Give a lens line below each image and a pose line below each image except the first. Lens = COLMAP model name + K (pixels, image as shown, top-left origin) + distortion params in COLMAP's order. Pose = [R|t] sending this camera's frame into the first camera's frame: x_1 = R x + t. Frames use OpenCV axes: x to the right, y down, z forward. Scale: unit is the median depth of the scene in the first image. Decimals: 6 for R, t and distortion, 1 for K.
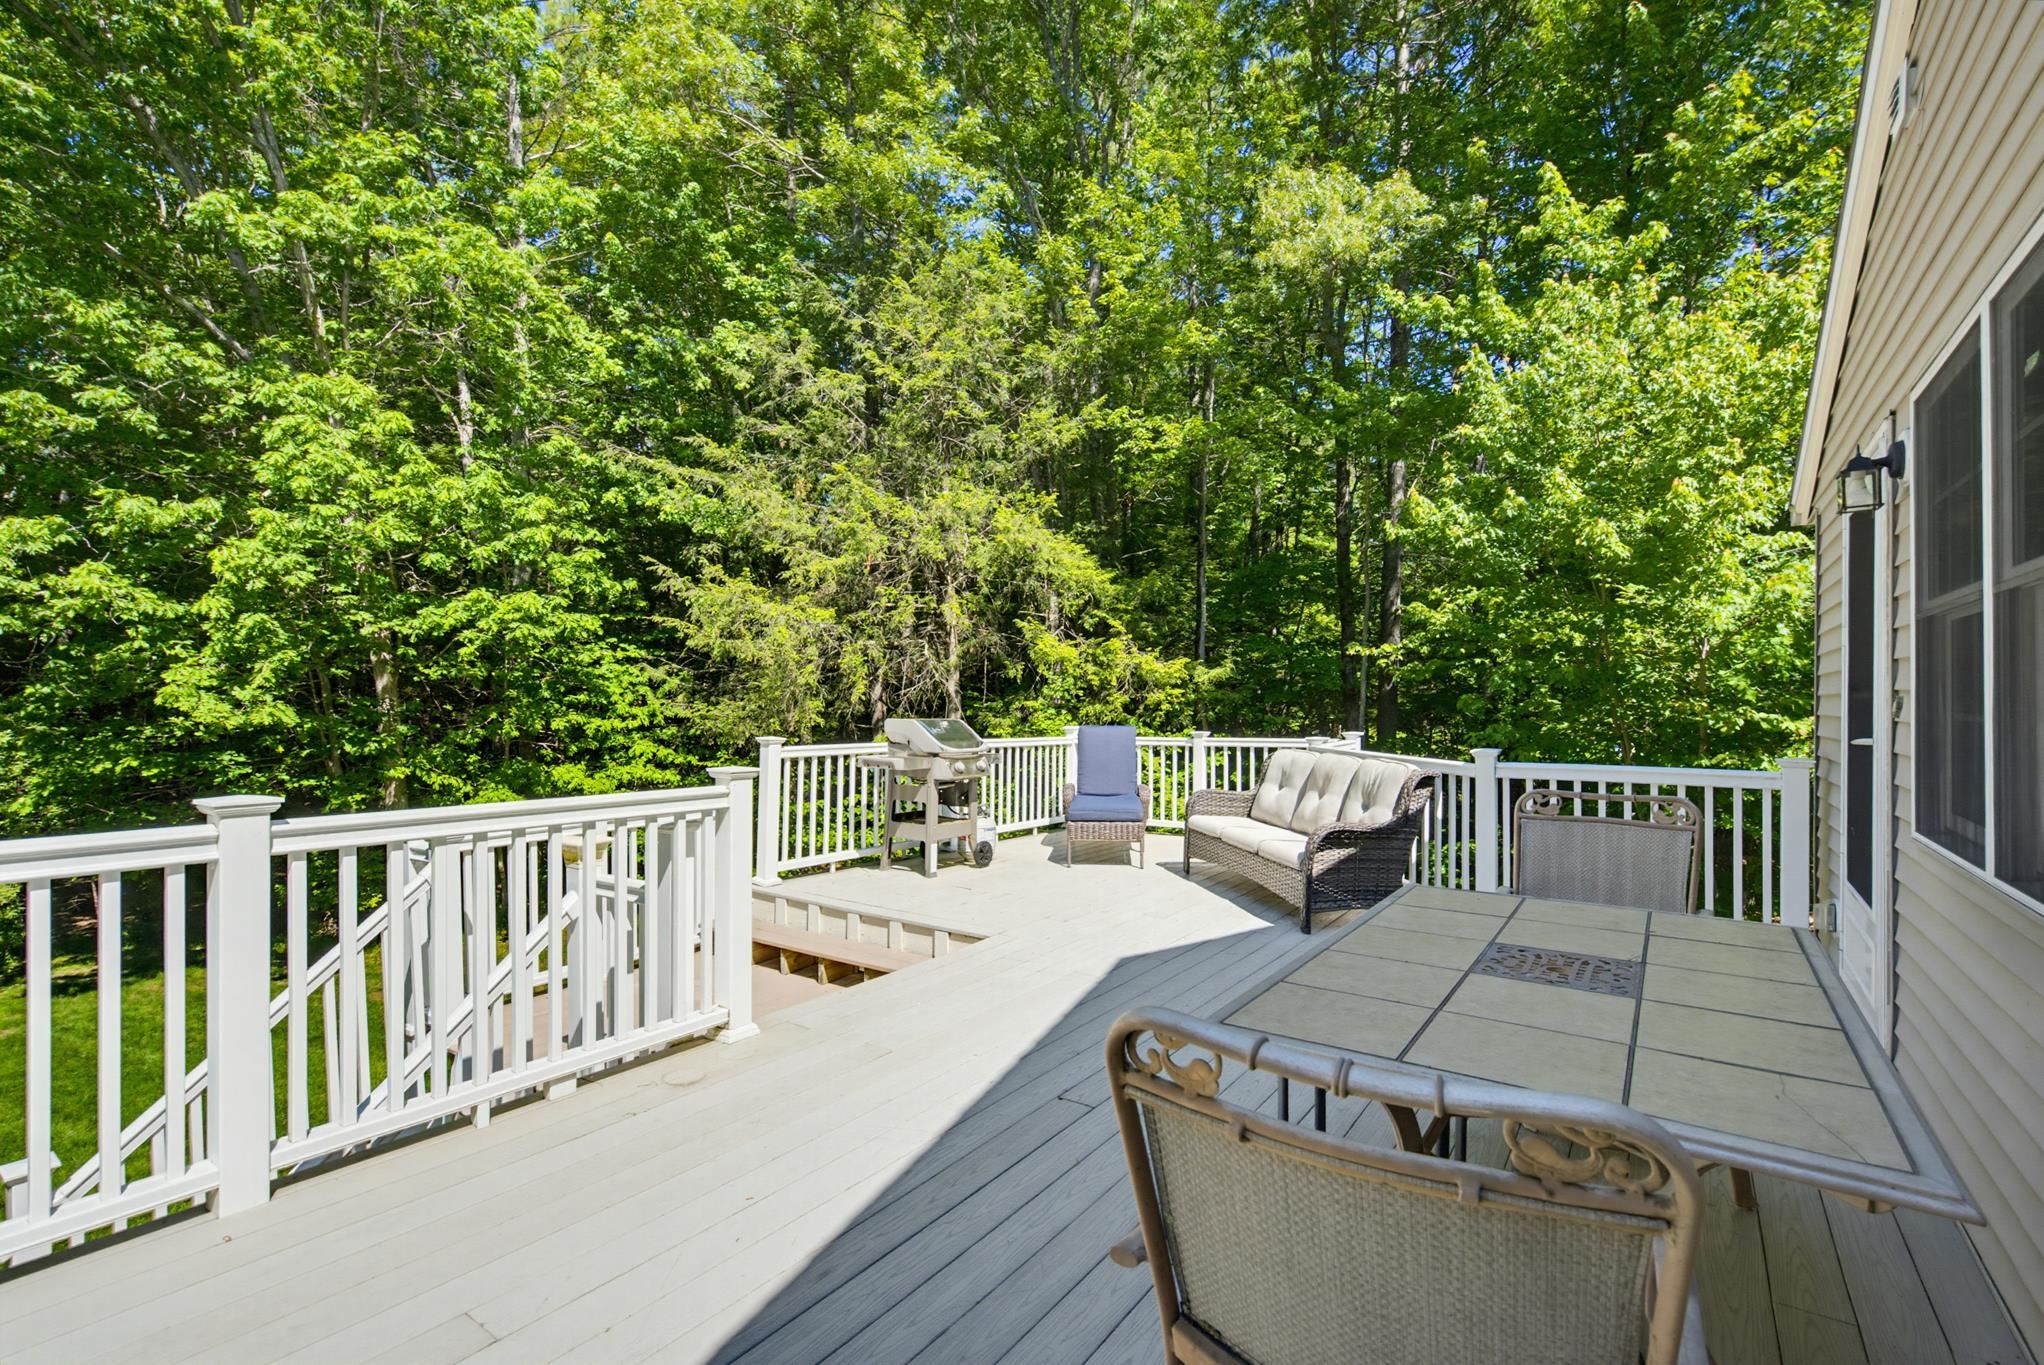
lens RADIAL K [[923.7, 0, 1024.6], [0, 923.7, 705.1], [0, 0, 1]] dist [0.003318, 0.000359]
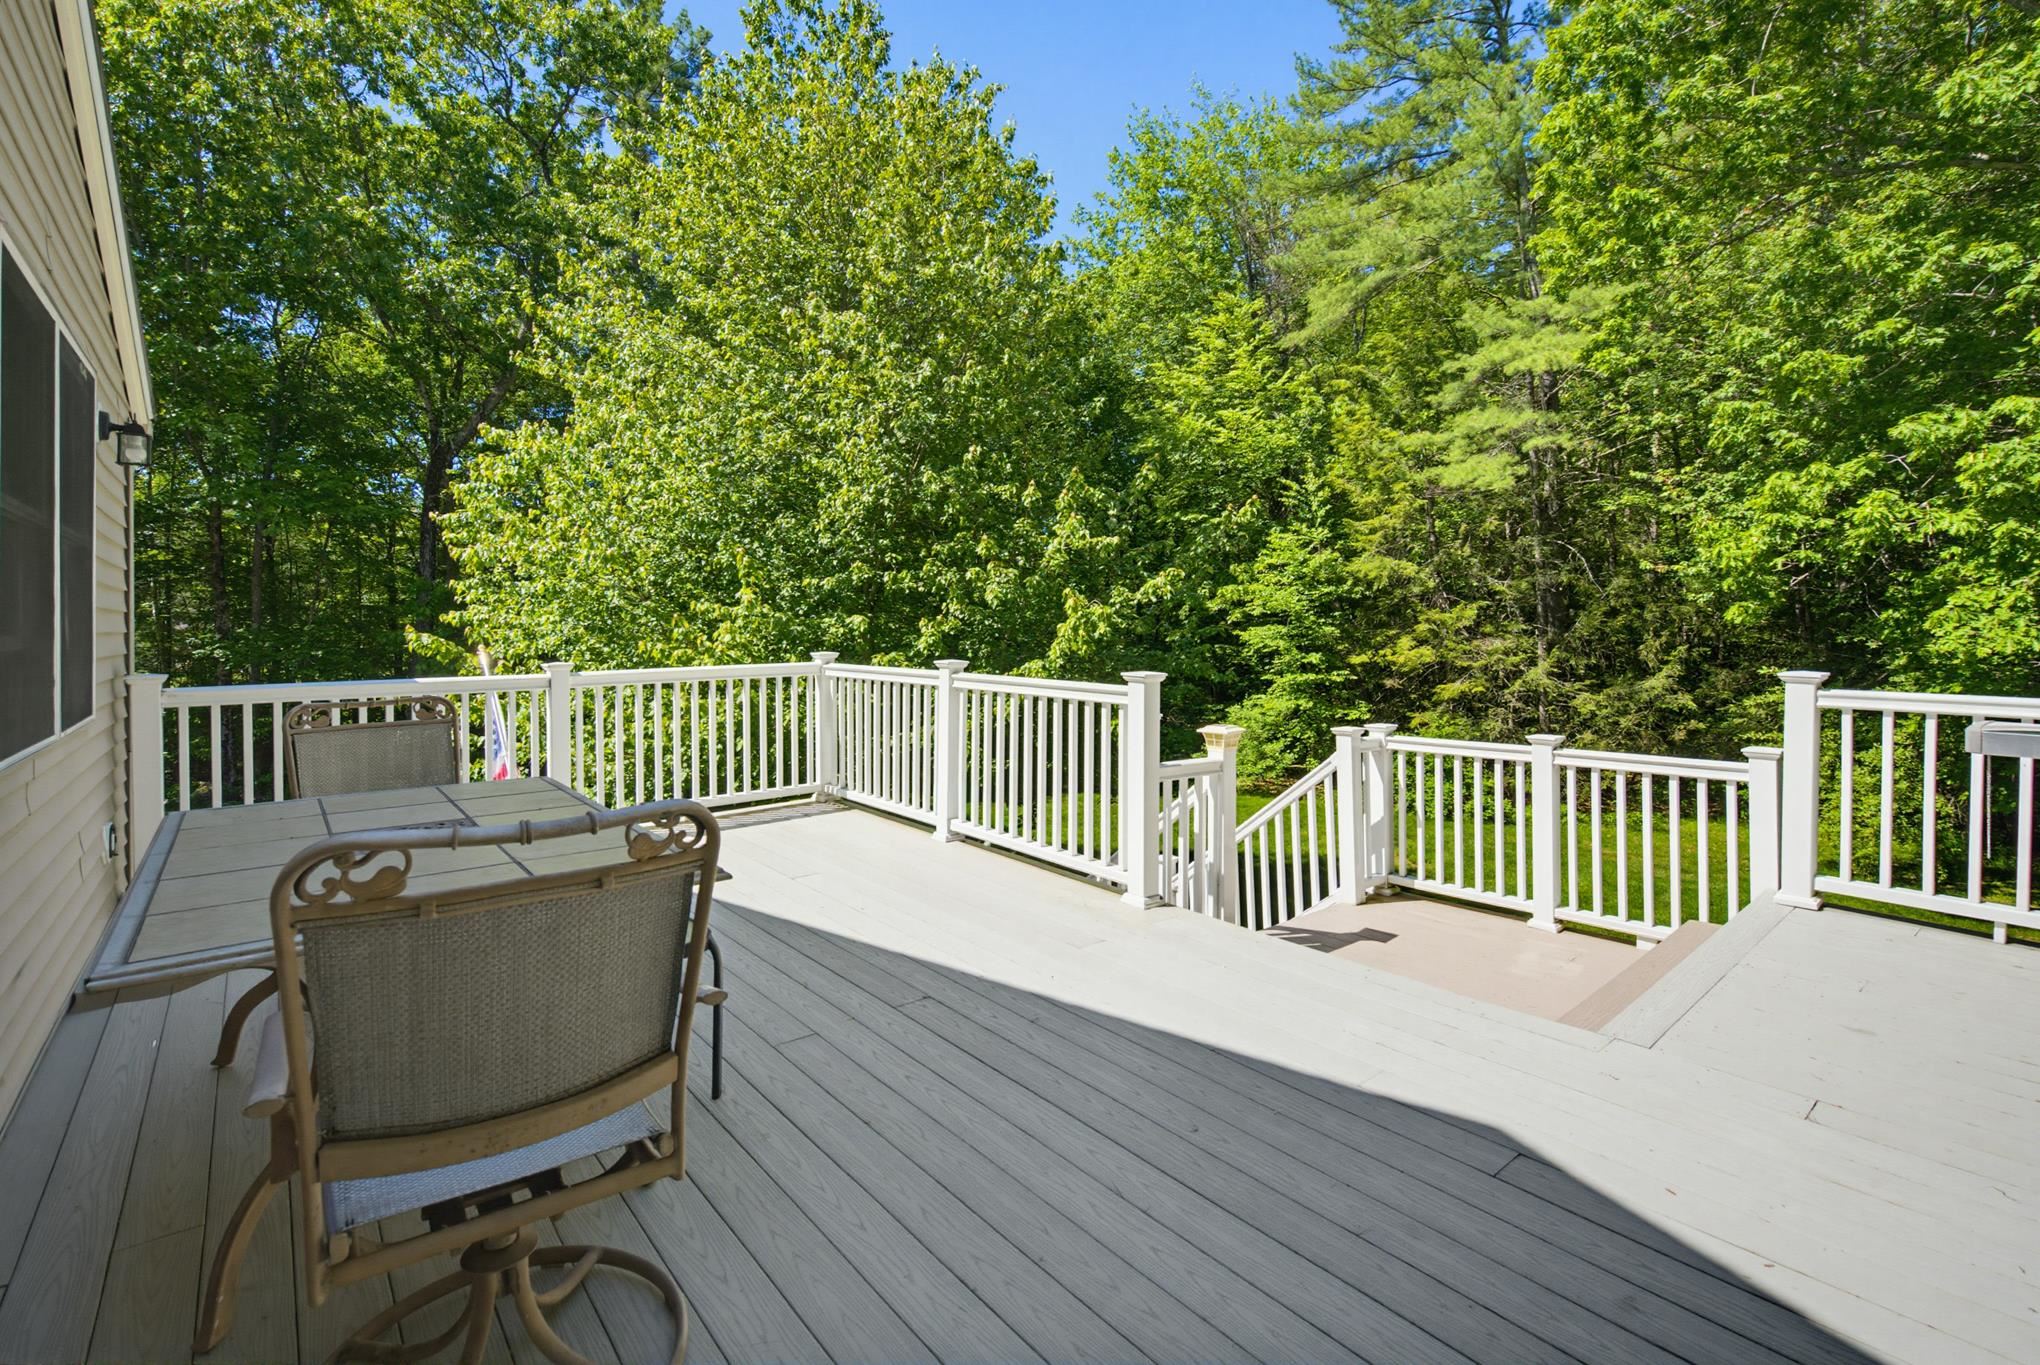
lens RADIAL K [[910.4, 0, 1021.0], [0, 910.4, 625.5], [0, 0, 1]] dist [0.000215, 0.000007]
pose [[-0.249643, 0.002747, -0.968334, 0.455771], [-0.006691, 0.999967, 0.004561, 0.000482], [0.968315, 0.007618, -0.249616, 0.616001]]
